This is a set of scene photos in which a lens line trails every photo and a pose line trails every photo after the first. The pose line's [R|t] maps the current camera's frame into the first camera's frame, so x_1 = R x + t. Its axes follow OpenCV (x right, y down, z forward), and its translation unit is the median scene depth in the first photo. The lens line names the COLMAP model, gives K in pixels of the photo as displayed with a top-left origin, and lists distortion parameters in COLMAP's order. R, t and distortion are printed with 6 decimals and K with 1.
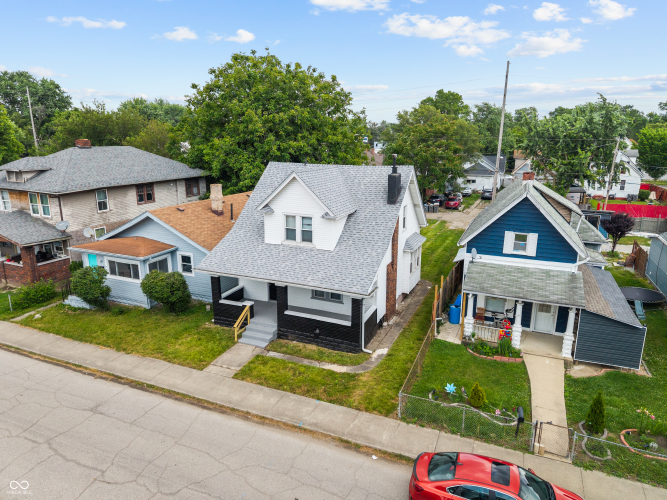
lens RADIAL K [[453.4, 0, 333.5], [0, 453.4, 250.0], [0, 0, 1]] dist [0.001510, 0.001927]
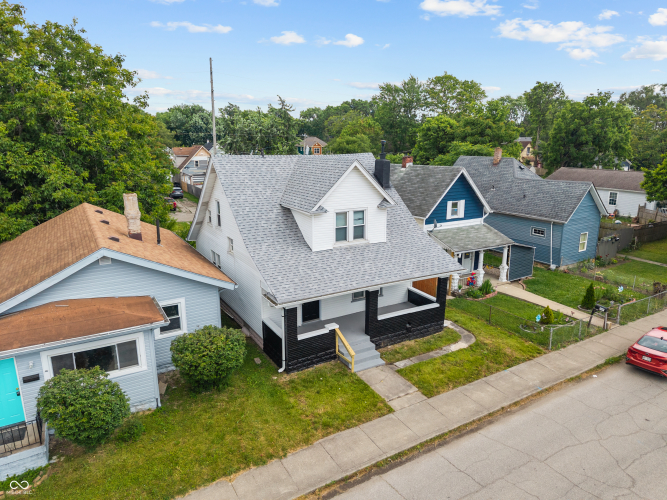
lens RADIAL K [[453.4, 0, 333.5], [0, 453.4, 250.0], [0, 0, 1]] dist [0.001510, 0.001927]
pose [[0.584560, -0.196899, 0.787096, -0.827810], [0.204137, 0.974591, 0.092195, -0.092341], [-0.785250, 0.106782, 0.609902, 0.515501]]
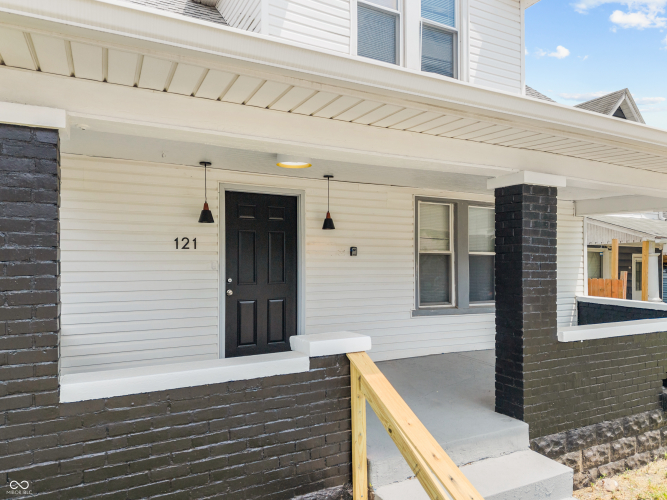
lens RADIAL K [[453.4, 0, 333.5], [0, 453.4, 250.0], [0, 0, 1]] dist [0.001510, 0.001927]
pose [[0.636884, -0.003352, 0.770952, -0.310918], [0.194400, 0.968376, -0.156383, 0.114134], [-0.746047, 0.249471, 0.617396, 0.945350]]
